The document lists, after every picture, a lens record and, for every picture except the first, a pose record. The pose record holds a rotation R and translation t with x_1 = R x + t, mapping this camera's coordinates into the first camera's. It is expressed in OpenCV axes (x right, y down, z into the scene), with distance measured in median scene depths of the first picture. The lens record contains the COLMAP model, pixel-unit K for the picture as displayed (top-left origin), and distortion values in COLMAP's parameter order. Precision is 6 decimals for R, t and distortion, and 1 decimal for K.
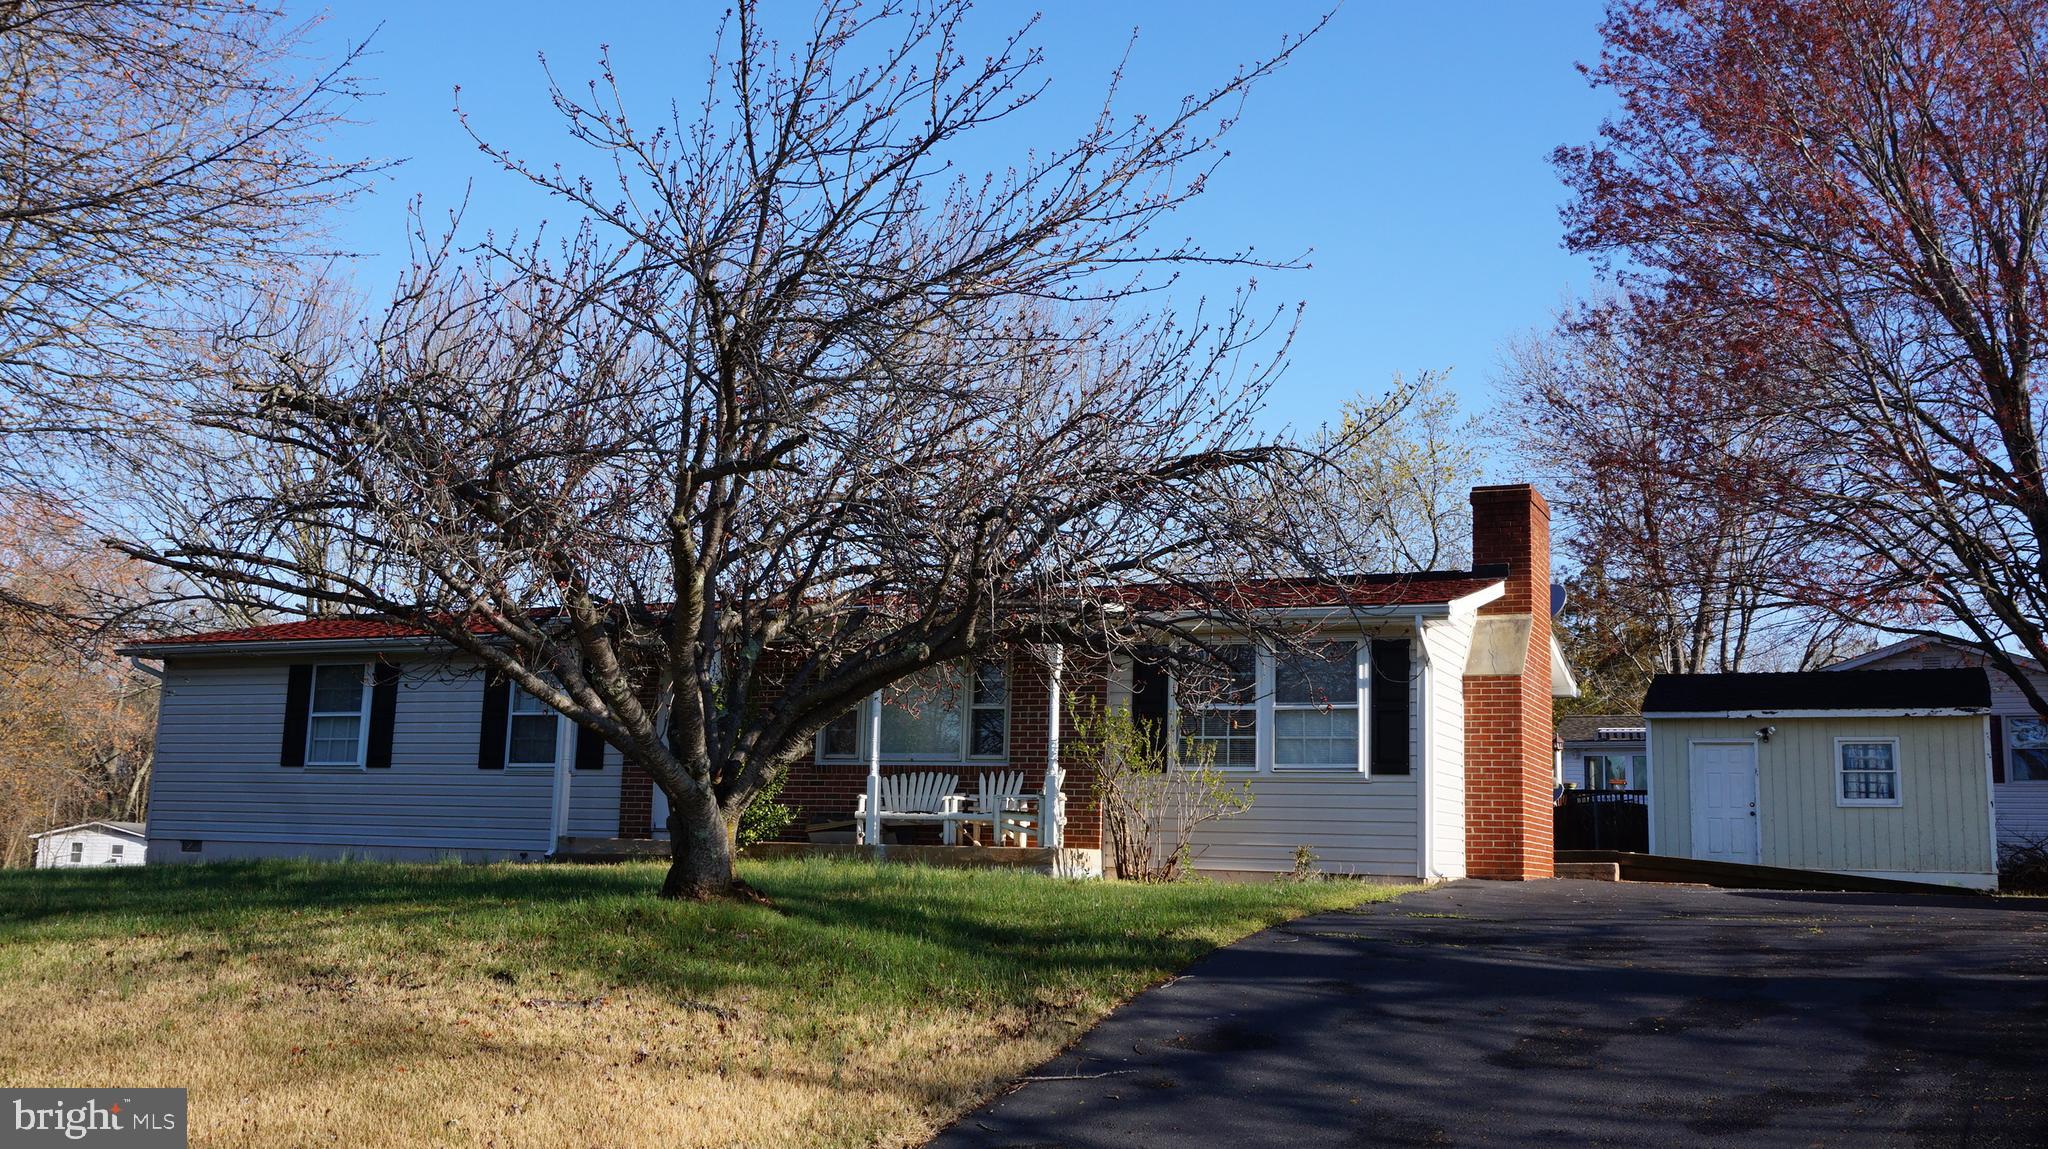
lens RADIAL K [[1945.3, 0, 1028.5], [0, 1945.3, 572.9], [0, 0, 1]] dist [0.059544, 0.000000]
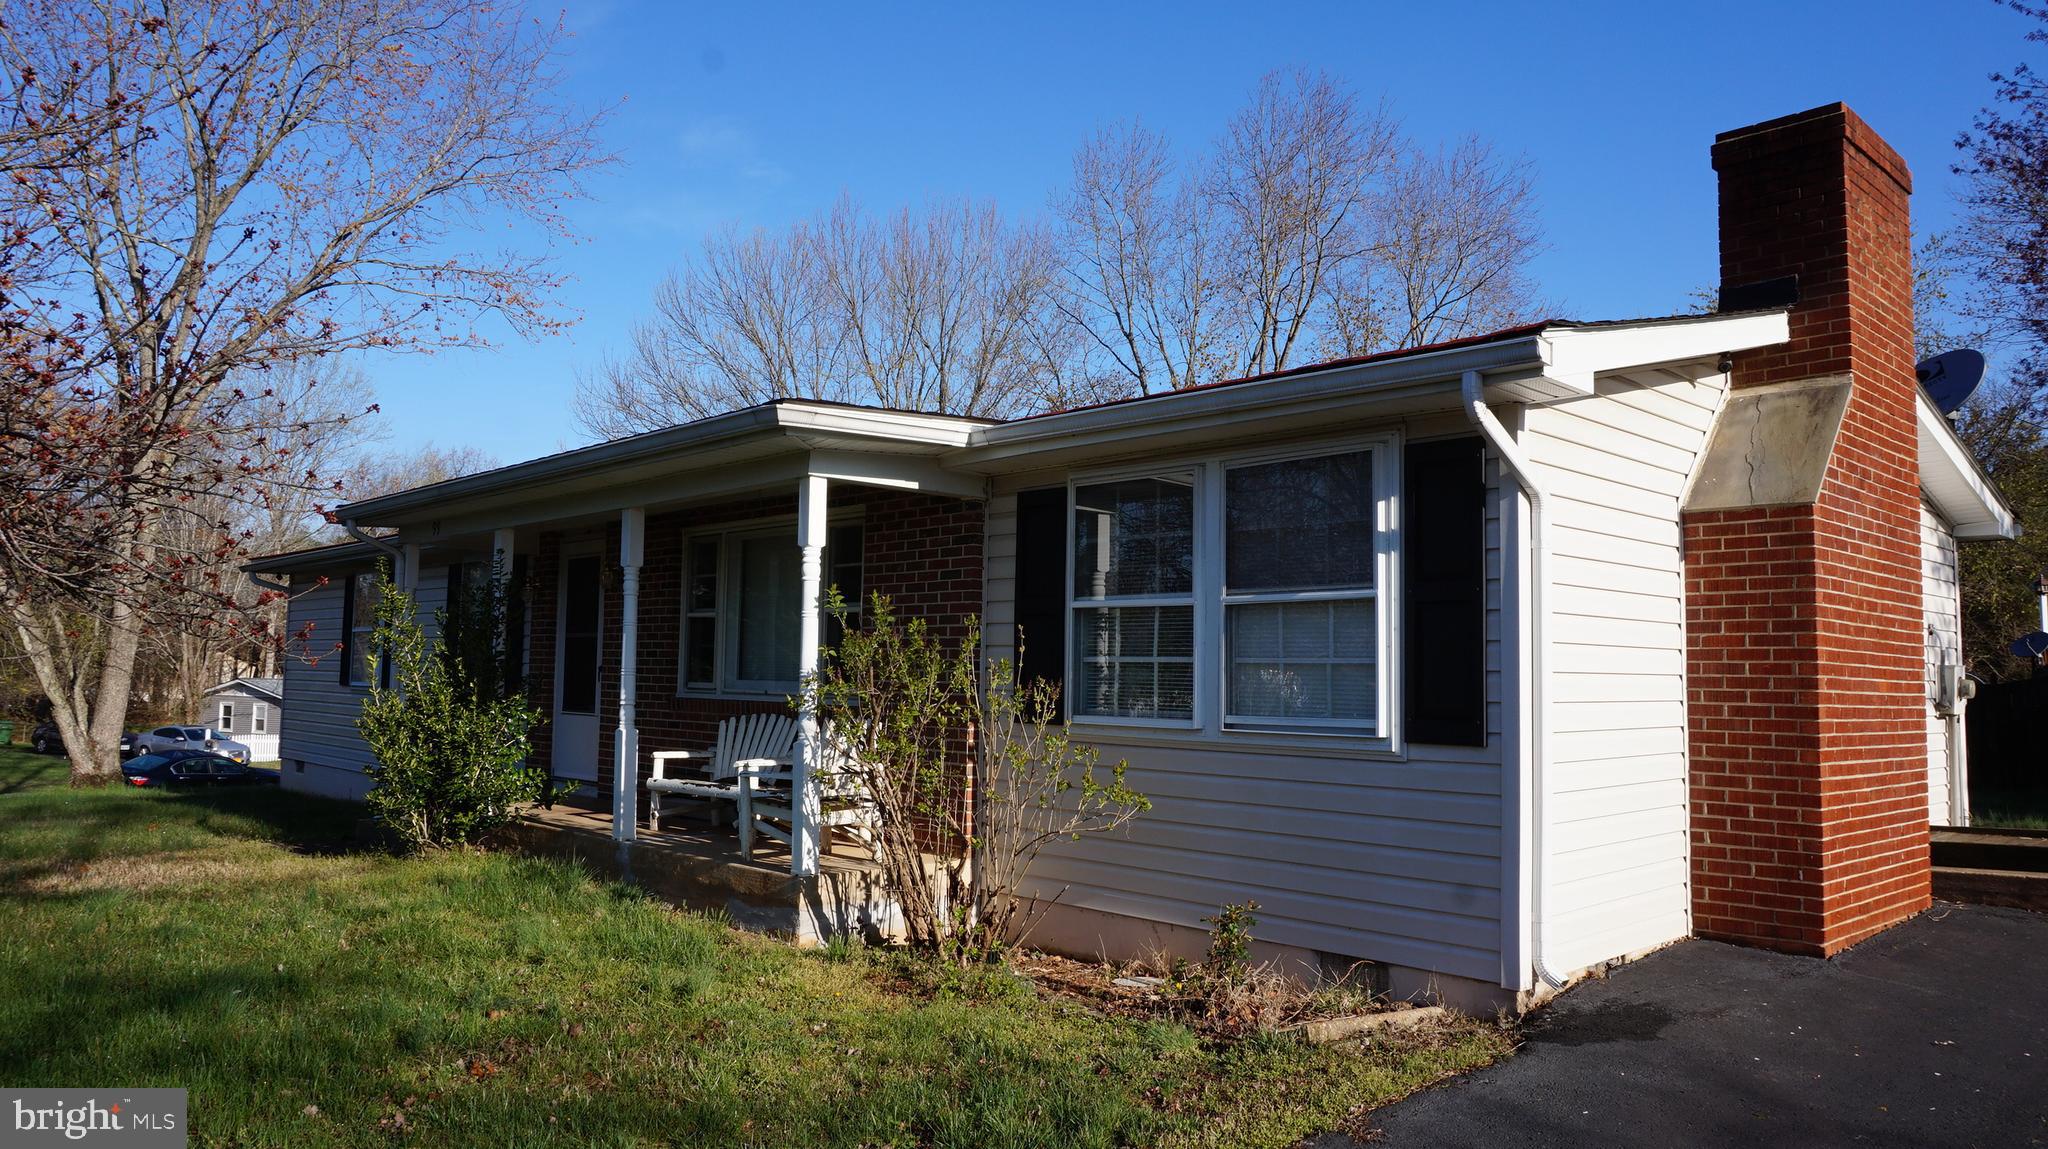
lens RADIAL K [[1430.9, 0, 1019.1], [0, 1430.9, 575.0], [0, 0, 1]] dist [0.002918, 0.041718]
pose [[0.932826, -0.041433, -0.357937, 0.198739], [0.066539, 0.996090, 0.058107, 0.036900], [0.354130, -0.078020, 0.931936, 0.619725]]
